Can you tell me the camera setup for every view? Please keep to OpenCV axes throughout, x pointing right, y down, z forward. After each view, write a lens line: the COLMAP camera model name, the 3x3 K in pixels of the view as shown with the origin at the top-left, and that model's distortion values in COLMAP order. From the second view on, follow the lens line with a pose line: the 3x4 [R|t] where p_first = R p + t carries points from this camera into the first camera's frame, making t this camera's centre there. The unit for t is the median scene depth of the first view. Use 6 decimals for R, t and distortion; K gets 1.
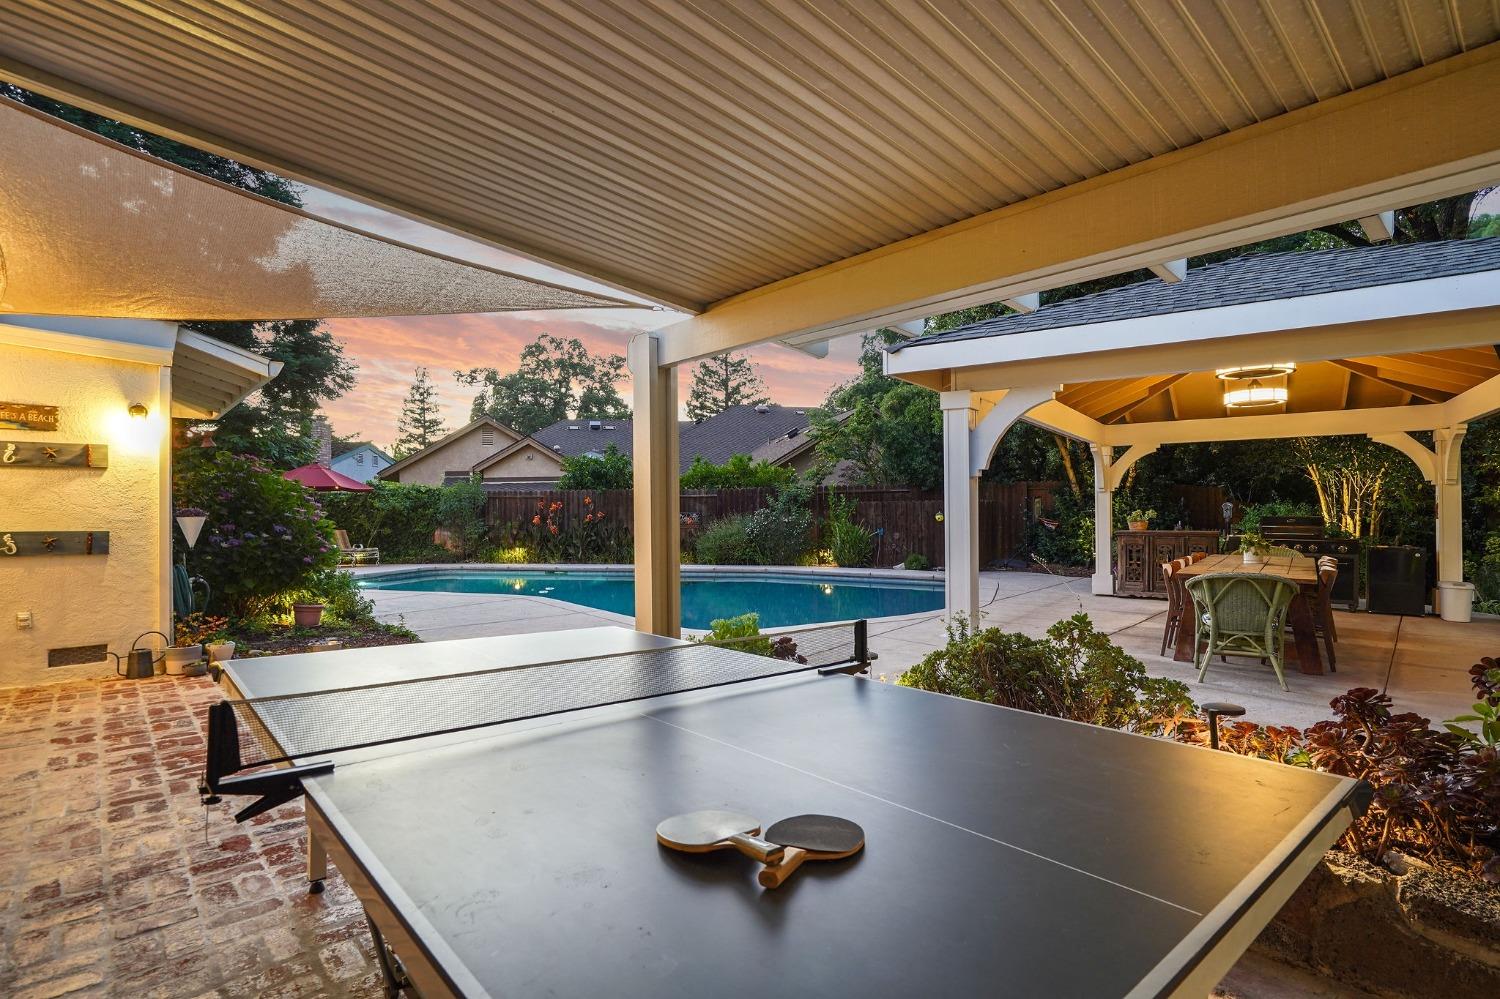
lens RADIAL K [[754.3, 0, 745.4], [0, 754.3, 509.8], [0, 0, 1]] dist [-0.016458, -0.000191]
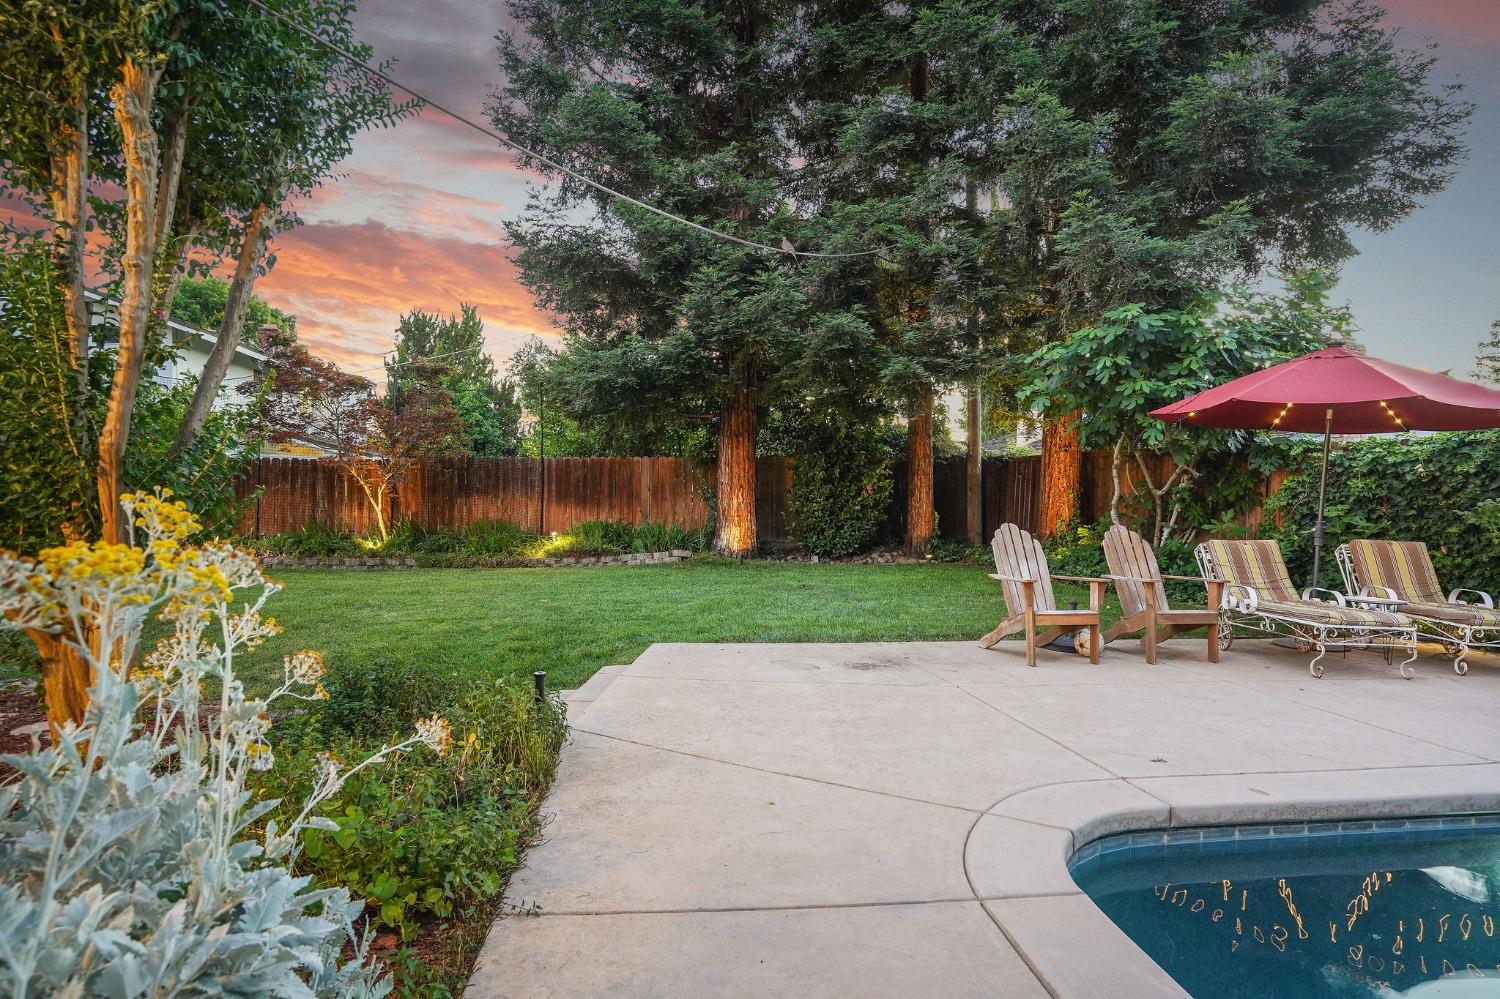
lens RADIAL K [[842.3, 0, 745.5], [0, 842.3, 502.6], [0, 0, 1]] dist [-0.010092, 0.002056]
pose [[0.418078, 0.024446, -0.908082, -0.308198], [-0.016370, 0.999678, 0.019375, 0.006279], [0.908264, 0.006765, 0.418344, 0.544079]]
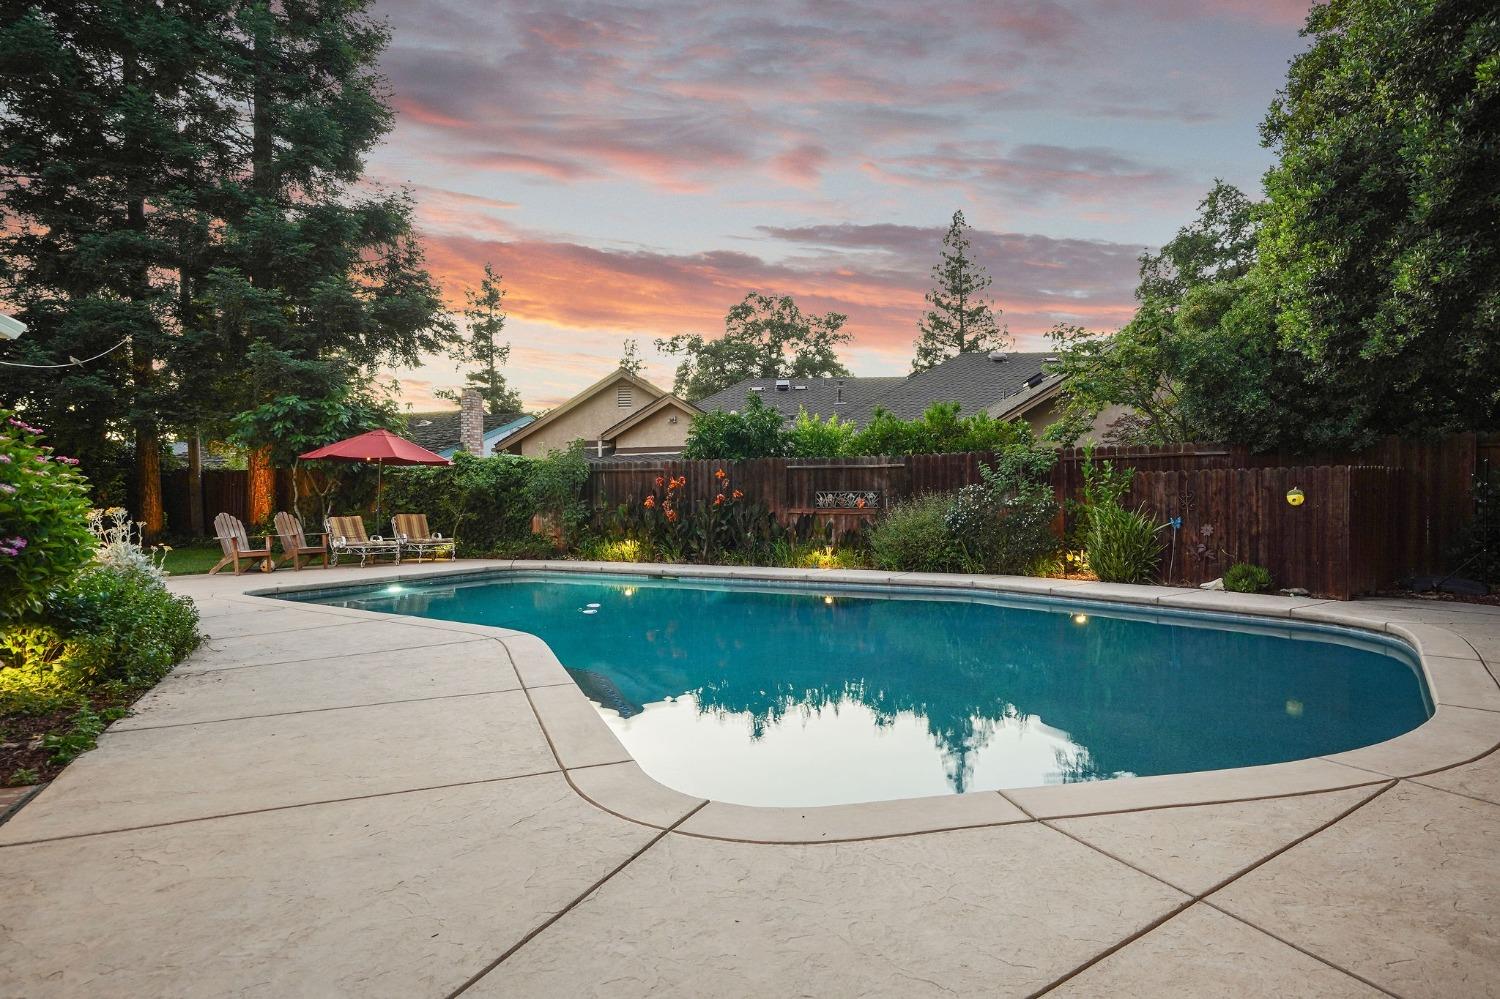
lens RADIAL K [[842.3, 0, 749.0], [0, 842.3, 506.0], [0, 0, 1]] dist [-0.010092, 0.002056]
pose [[0.960908, 0.002557, -0.276856, 0.034746], [0.002394, 0.999843, 0.017543, 0.003316], [0.276858, -0.017520, 0.960751, 0.239020]]
